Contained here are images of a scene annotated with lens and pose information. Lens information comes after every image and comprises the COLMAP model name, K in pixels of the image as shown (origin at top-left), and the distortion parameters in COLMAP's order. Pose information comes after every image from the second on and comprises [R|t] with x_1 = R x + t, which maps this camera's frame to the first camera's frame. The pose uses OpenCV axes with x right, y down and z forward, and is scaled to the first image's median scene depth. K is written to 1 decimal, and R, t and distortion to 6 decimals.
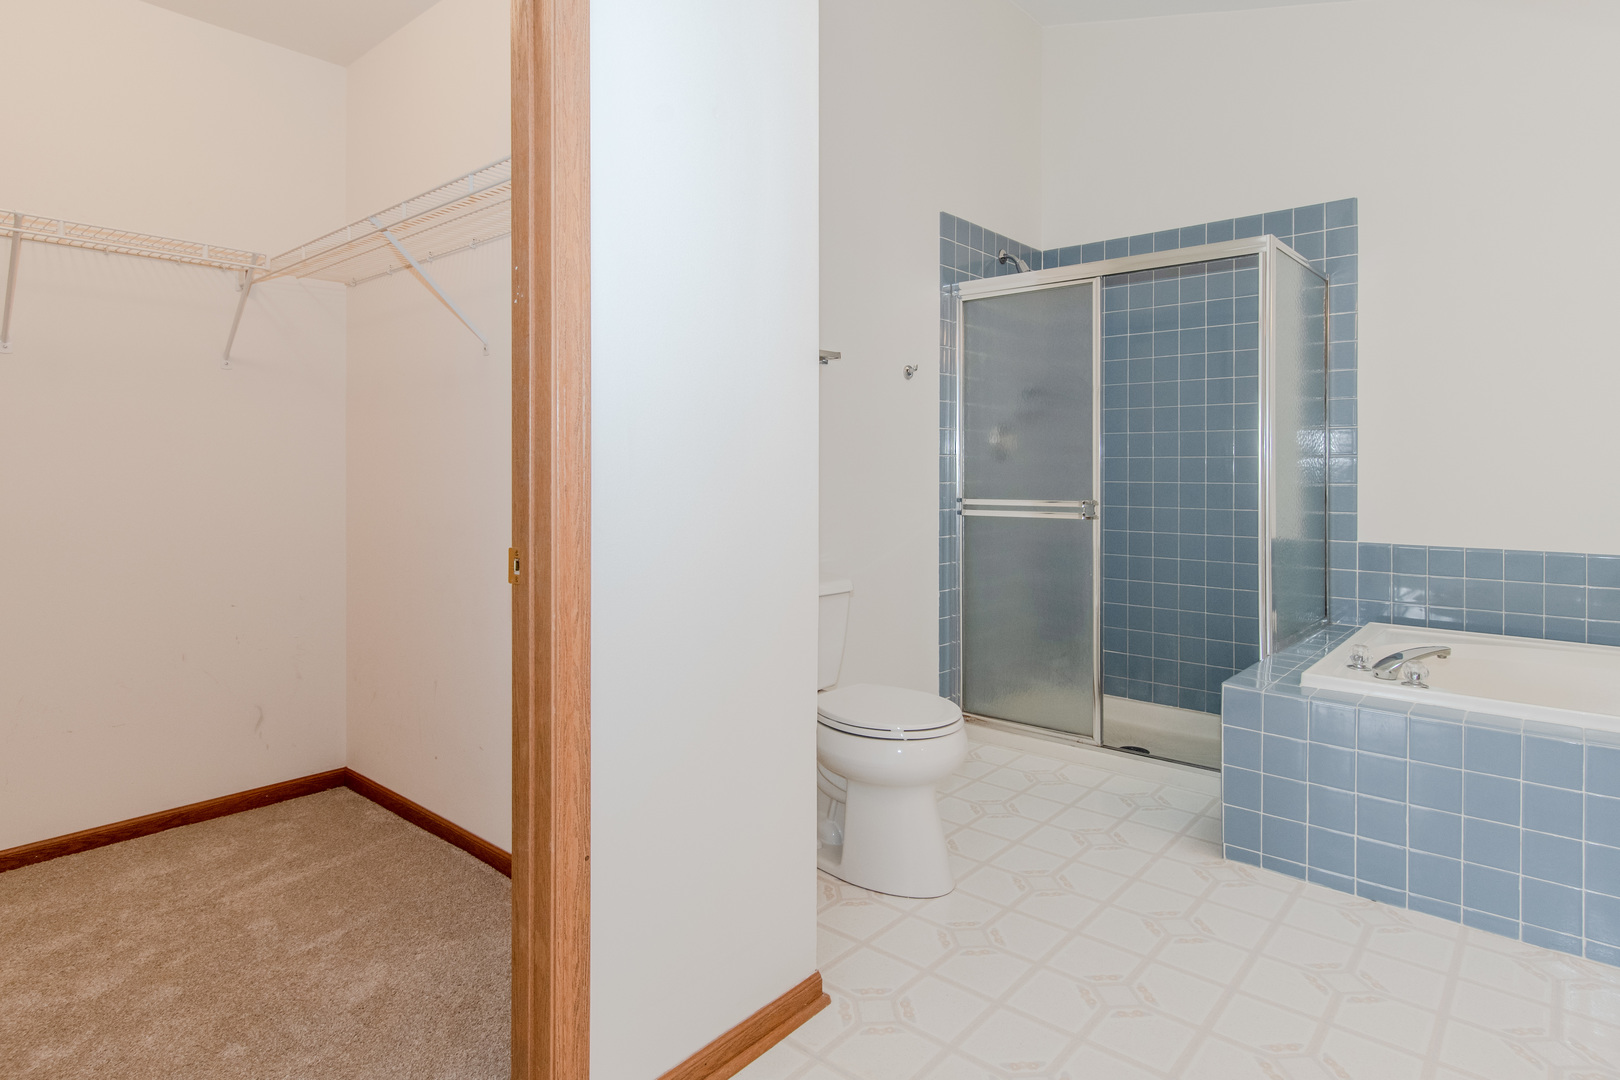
lens RADIAL K [[890.8, 0, 813.8], [0, 890.8, 476.2], [0, 0, 1]] dist [0.002999, -0.000732]
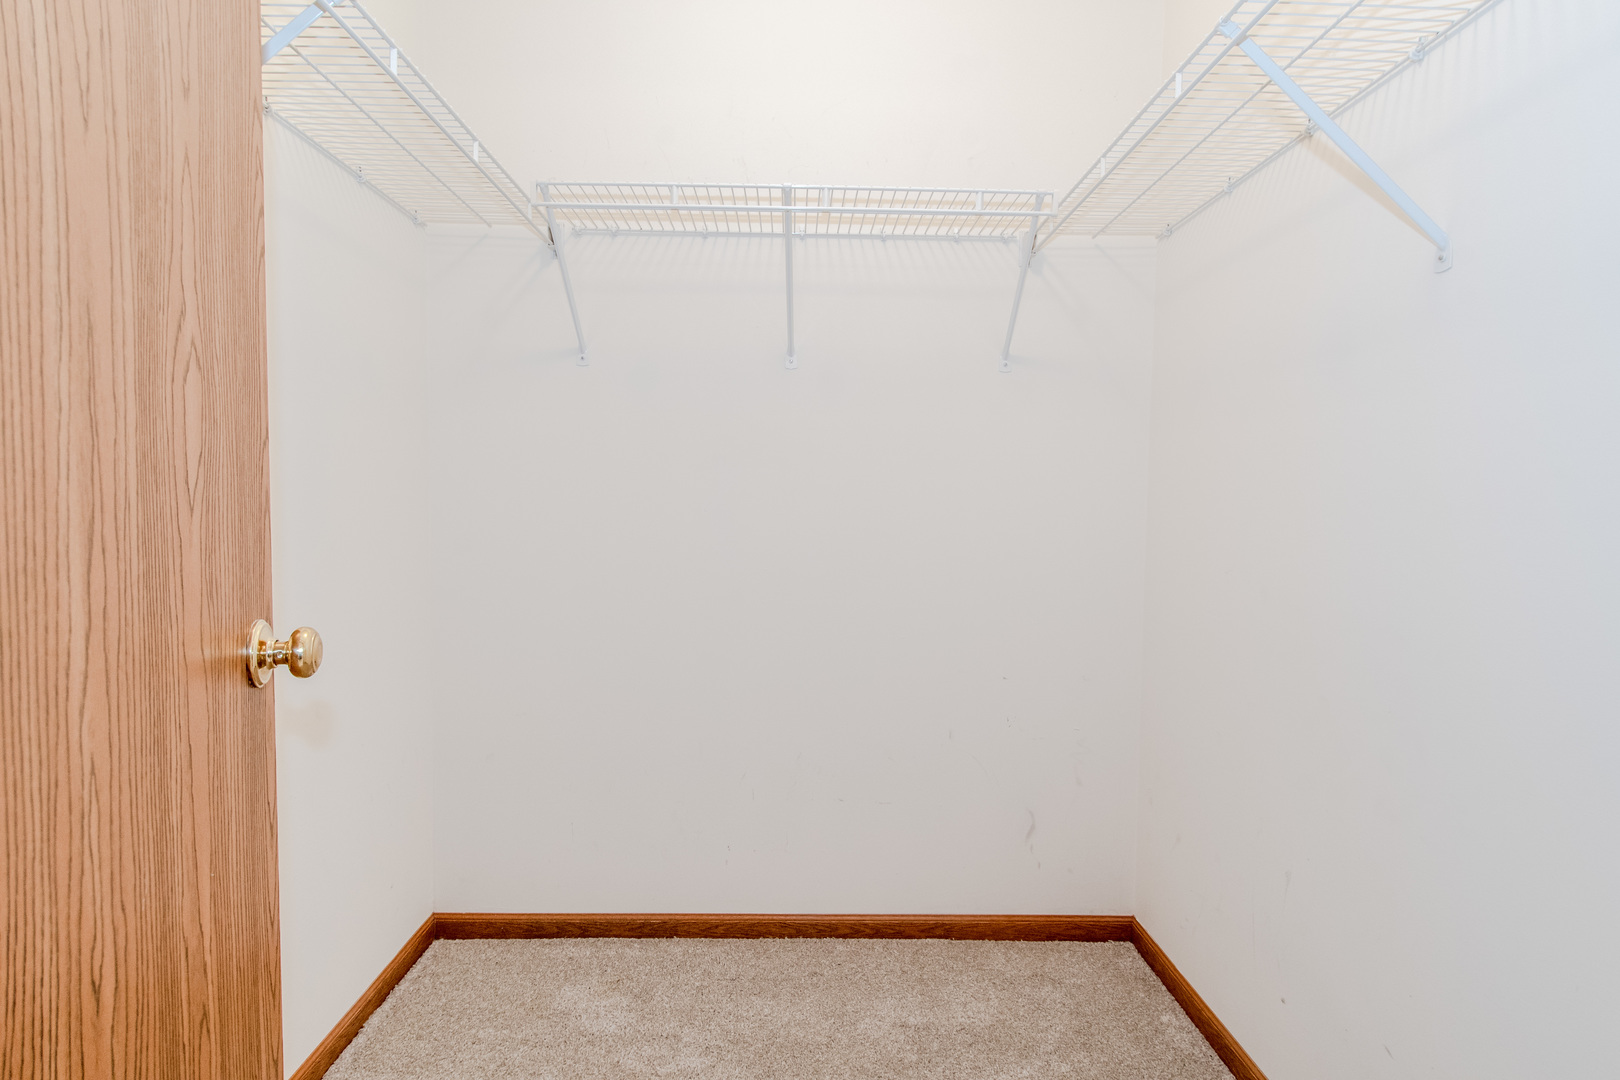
lens RADIAL K [[871.9, 0, 810.0], [0, 871.9, 540.0], [0, 0, 1]] dist [0.001832, -0.002324]
pose [[0.672672, 0.041592, -0.738771, -0.217629], [-0.018239, 0.999048, 0.039637, -0.002431], [0.739716, -0.013188, 0.672790, 0.379638]]
